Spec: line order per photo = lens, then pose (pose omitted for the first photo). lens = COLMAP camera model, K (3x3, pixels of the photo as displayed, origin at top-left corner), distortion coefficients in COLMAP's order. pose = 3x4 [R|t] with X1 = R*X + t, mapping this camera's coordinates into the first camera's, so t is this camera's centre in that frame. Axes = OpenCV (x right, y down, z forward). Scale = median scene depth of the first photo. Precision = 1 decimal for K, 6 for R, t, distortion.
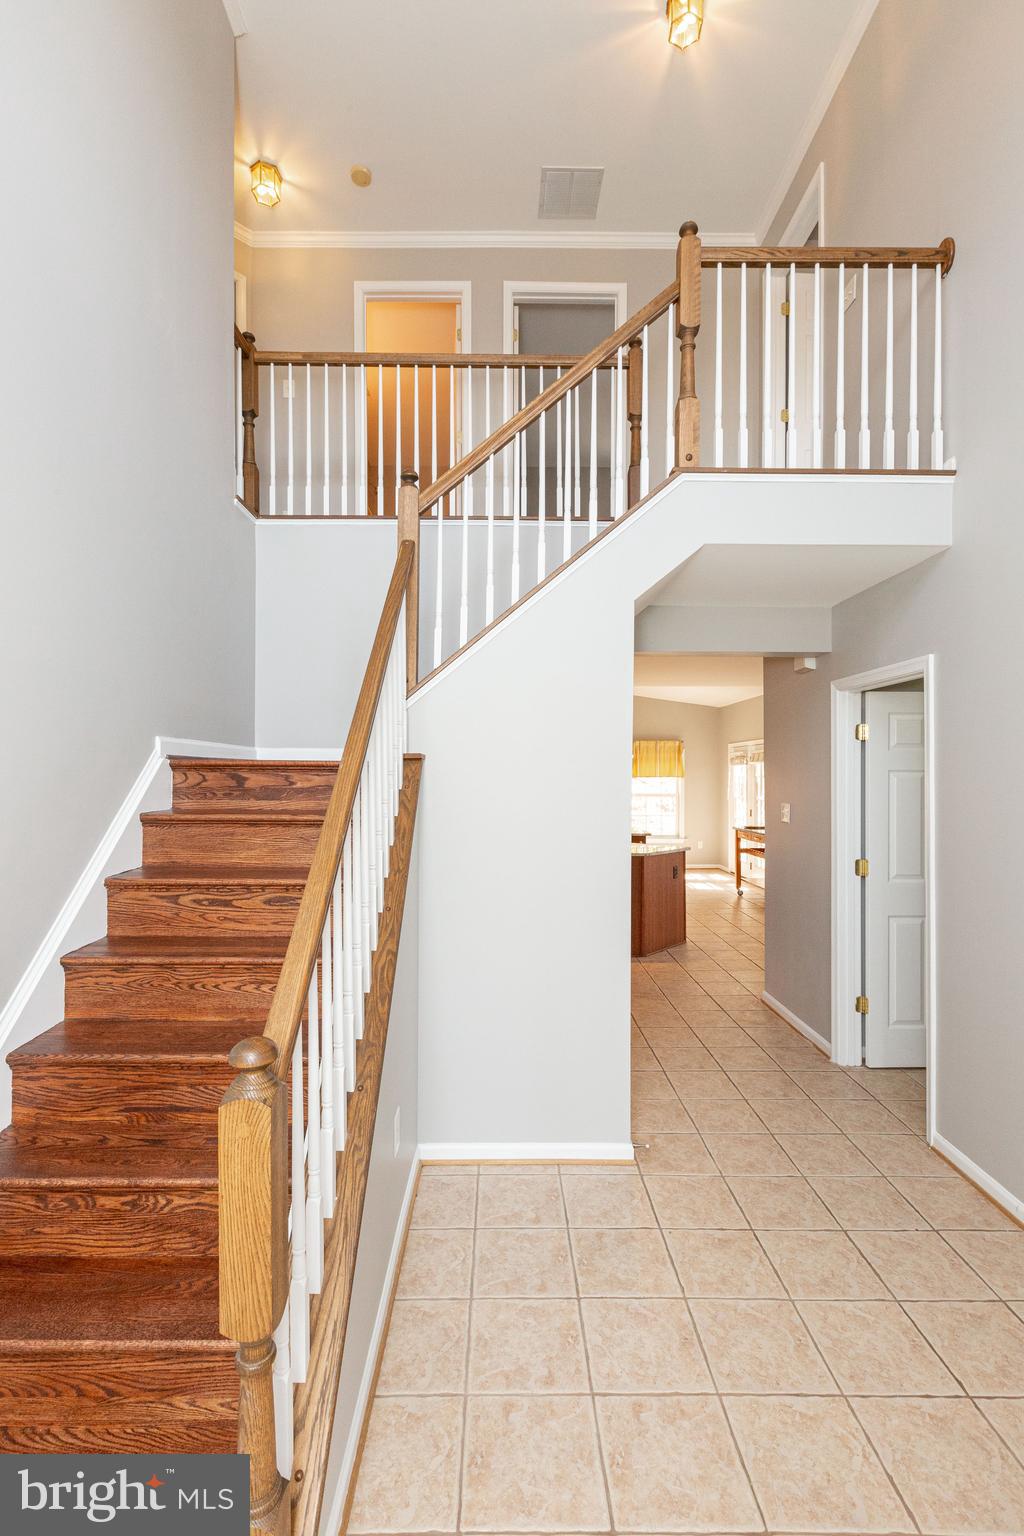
lens RADIAL K [[682.9, 0, 510.6], [0, 682.9, 774.7], [0, 0, 1]] dist [0.004132, -0.001013]
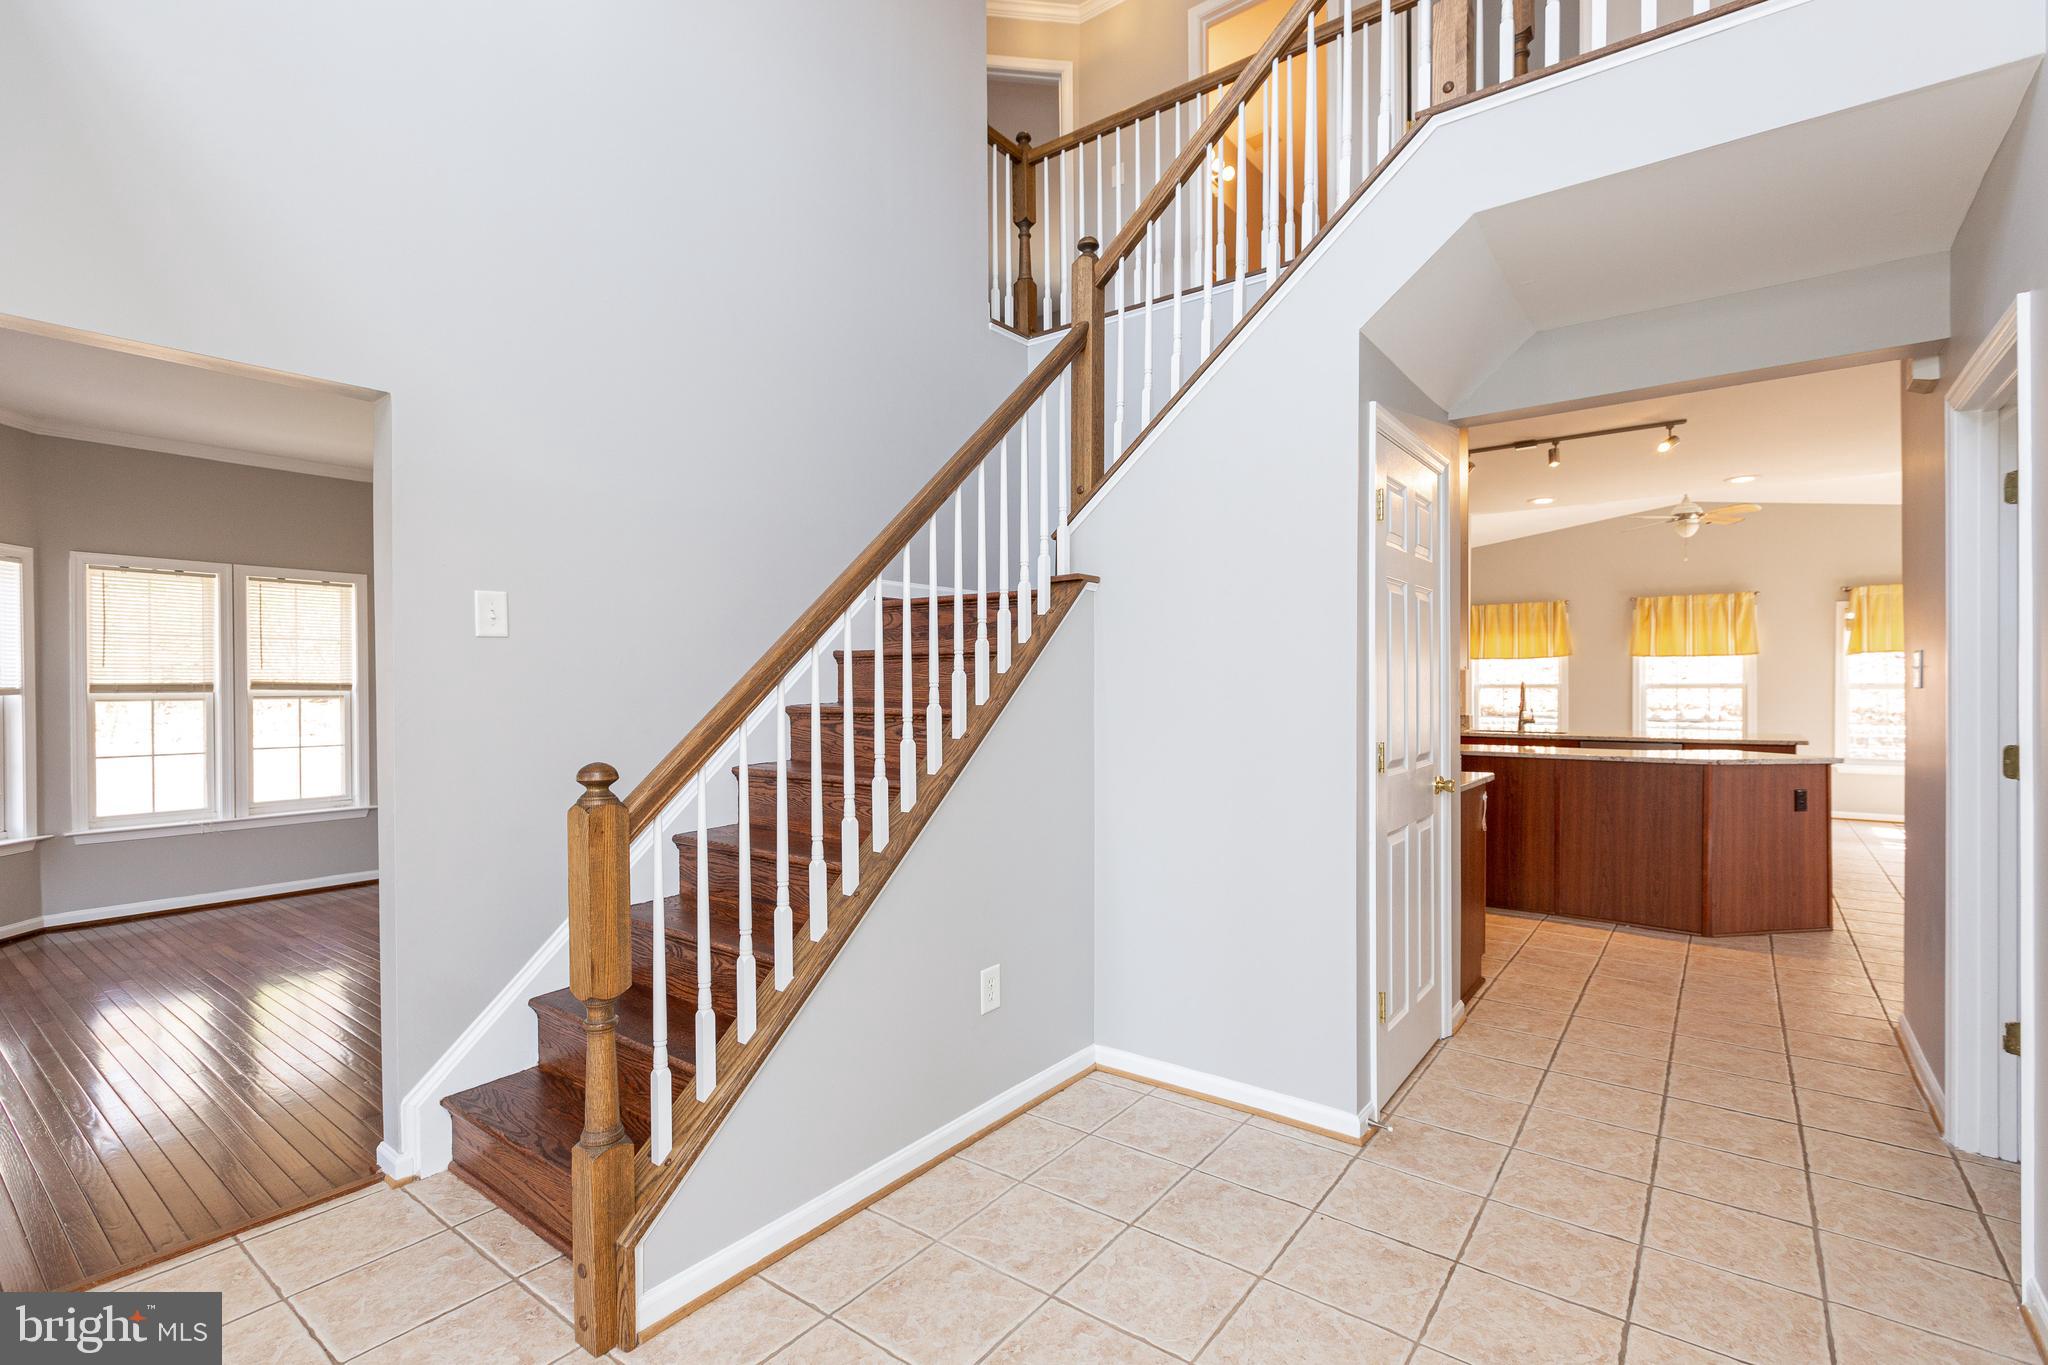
lens RADIAL K [[910.5, 0, 1011.8], [0, 910.5, 678.9], [0, 0, 1]] dist [0.004132, -0.001013]
pose [[0.798600, -0.009941, -0.601779, 0.450540], [0.011812, 0.999930, -0.000843, 0.094118], [0.601746, -0.006435, 0.798662, 0.055864]]
